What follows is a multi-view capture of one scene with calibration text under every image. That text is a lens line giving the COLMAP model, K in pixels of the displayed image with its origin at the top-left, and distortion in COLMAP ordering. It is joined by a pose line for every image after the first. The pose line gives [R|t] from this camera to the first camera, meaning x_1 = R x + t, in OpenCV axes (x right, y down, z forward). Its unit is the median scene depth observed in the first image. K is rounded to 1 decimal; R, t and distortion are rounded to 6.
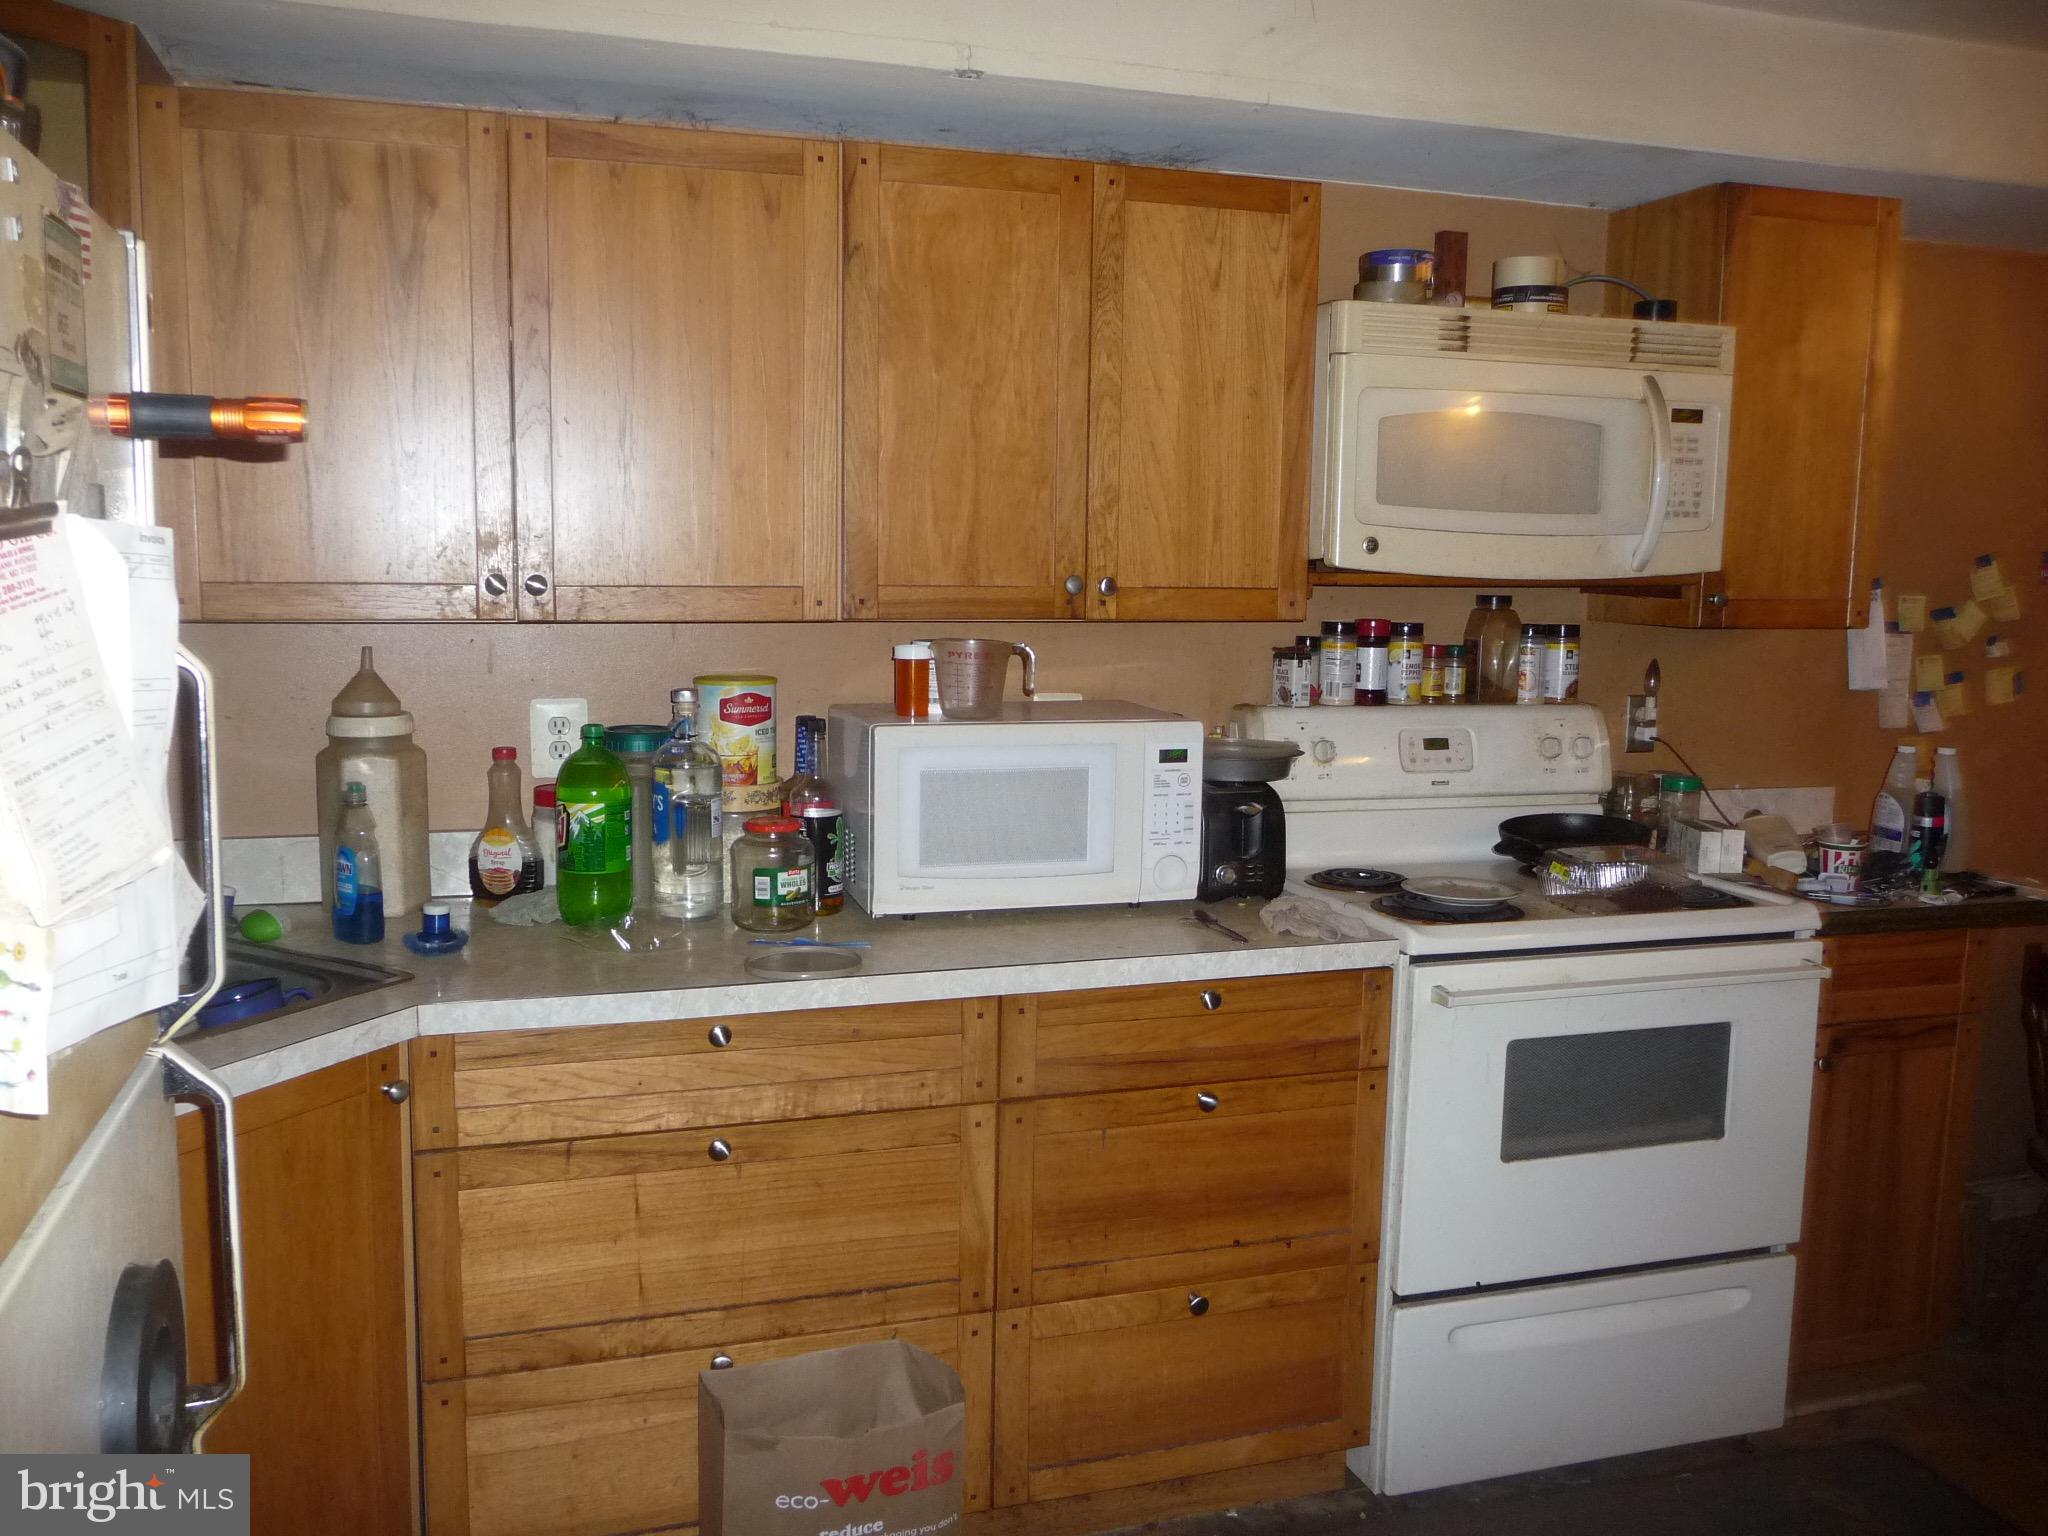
lens RADIAL K [[1681.8, 0, 1024.0], [0, 1681.8, 768.0], [0, 0, 1]] dist [0.001766, 0.002340]
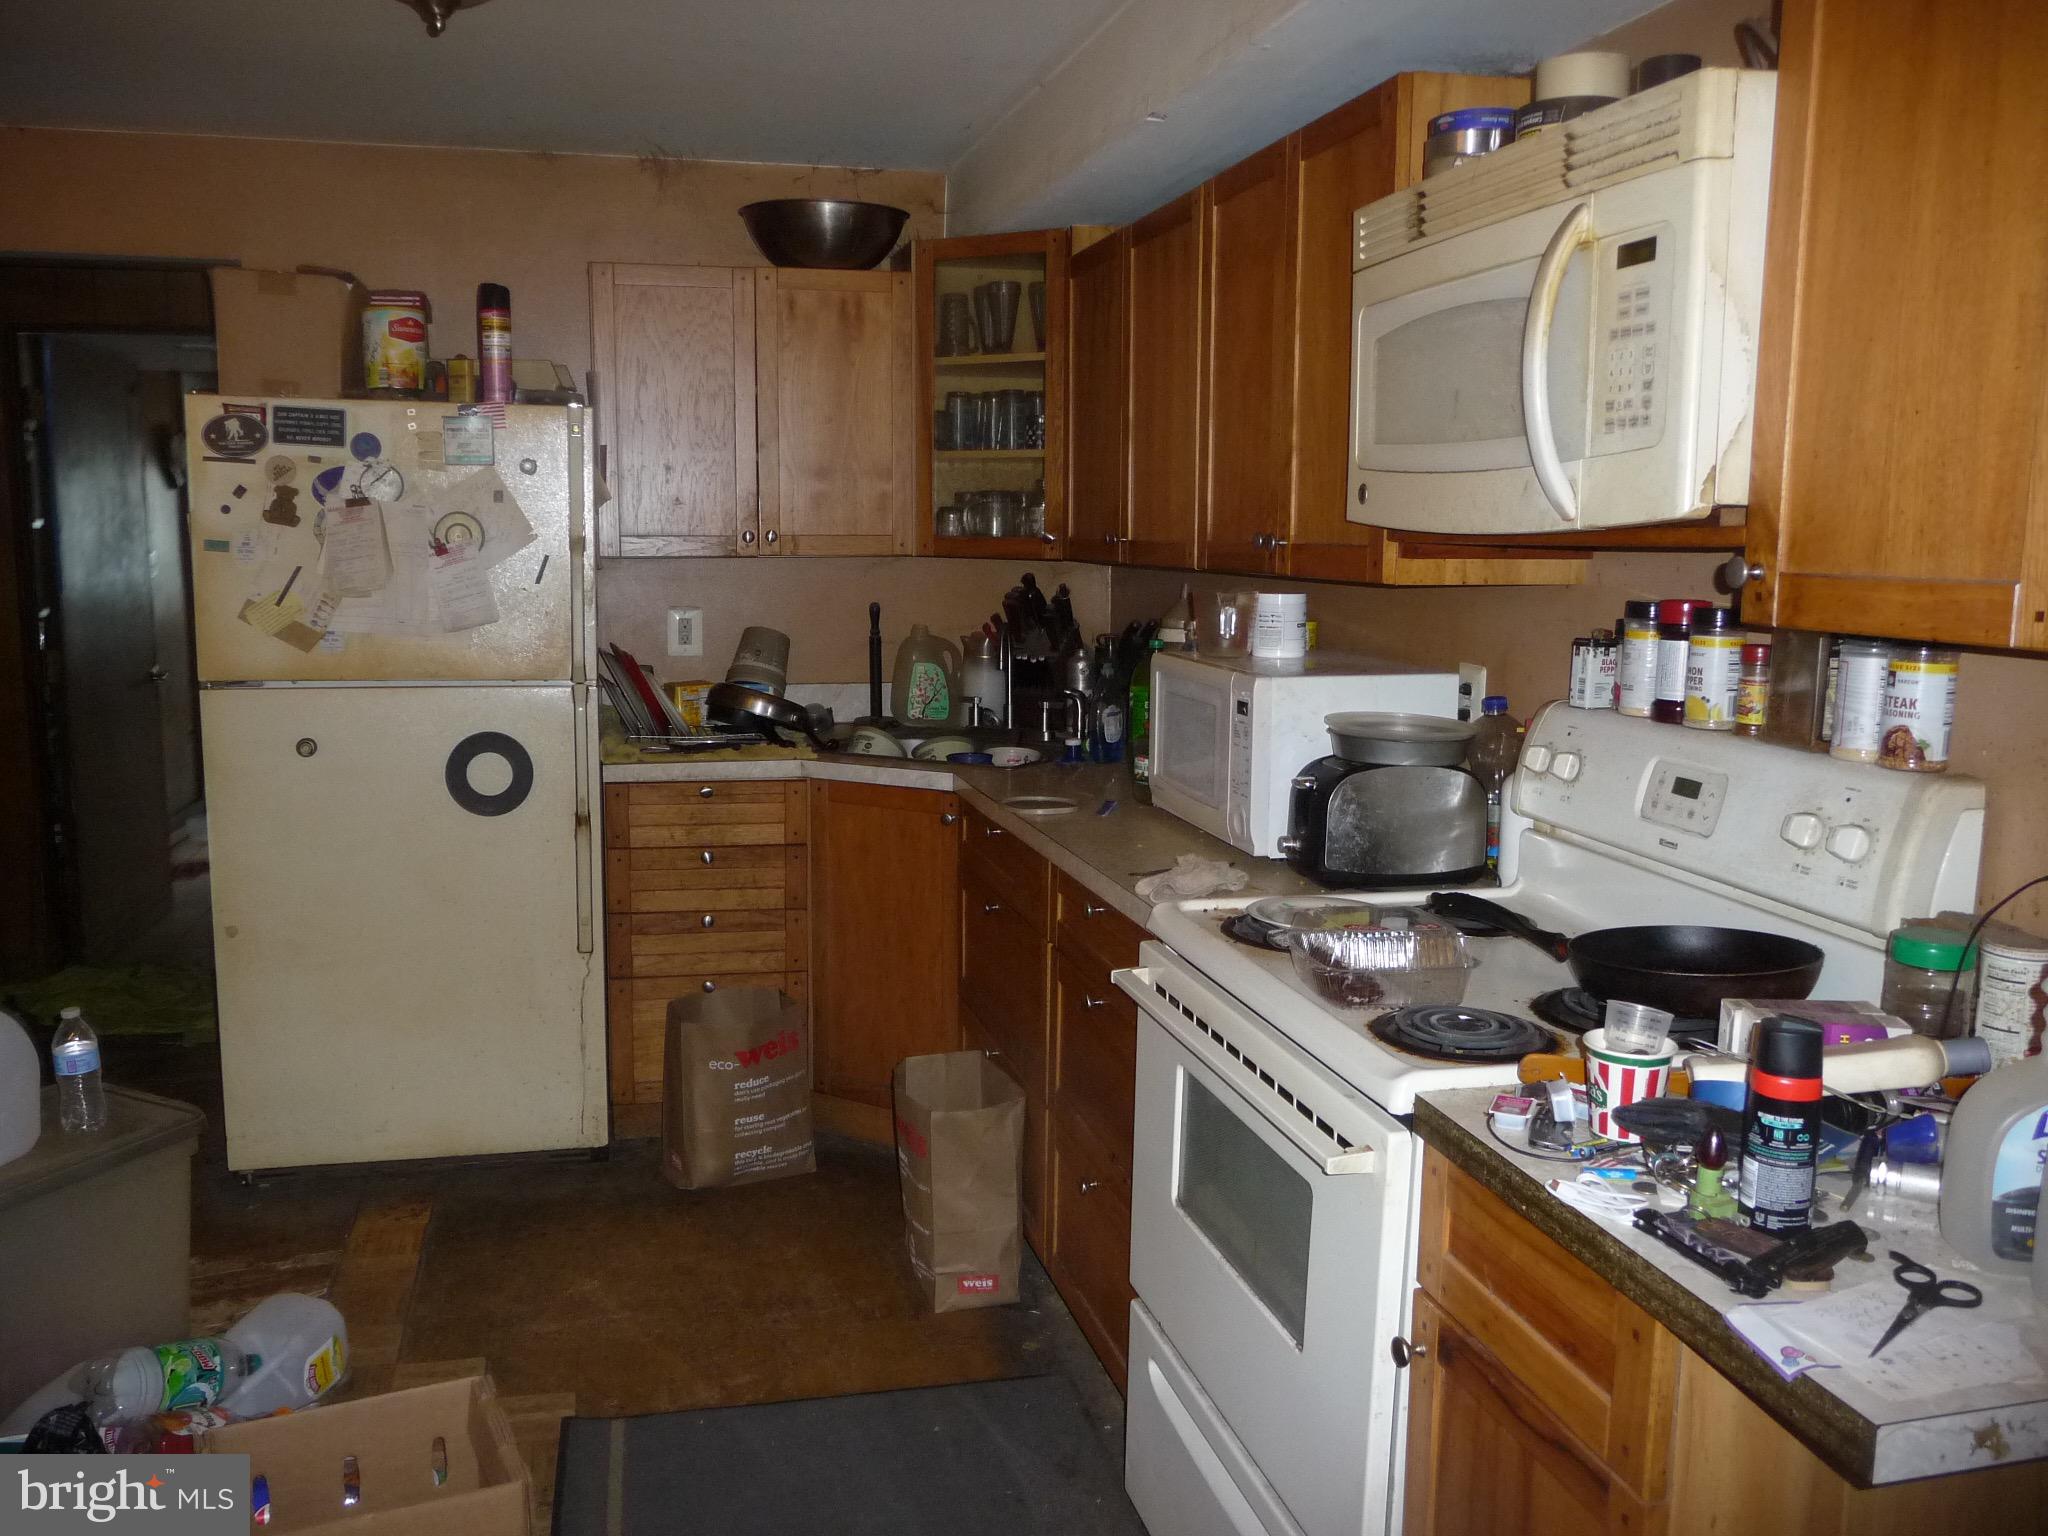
lens RADIAL K [[1772.3, 0, 1024.0], [0, 1772.3, 768.0], [0, 0, 1]] dist [-0.001509, -0.001567]
pose [[-0.065819, 0.116649, -0.990990, 0.965243], [-0.129302, 0.983773, 0.124387, -0.076840], [0.989419, 0.136323, -0.049668, 0.786039]]
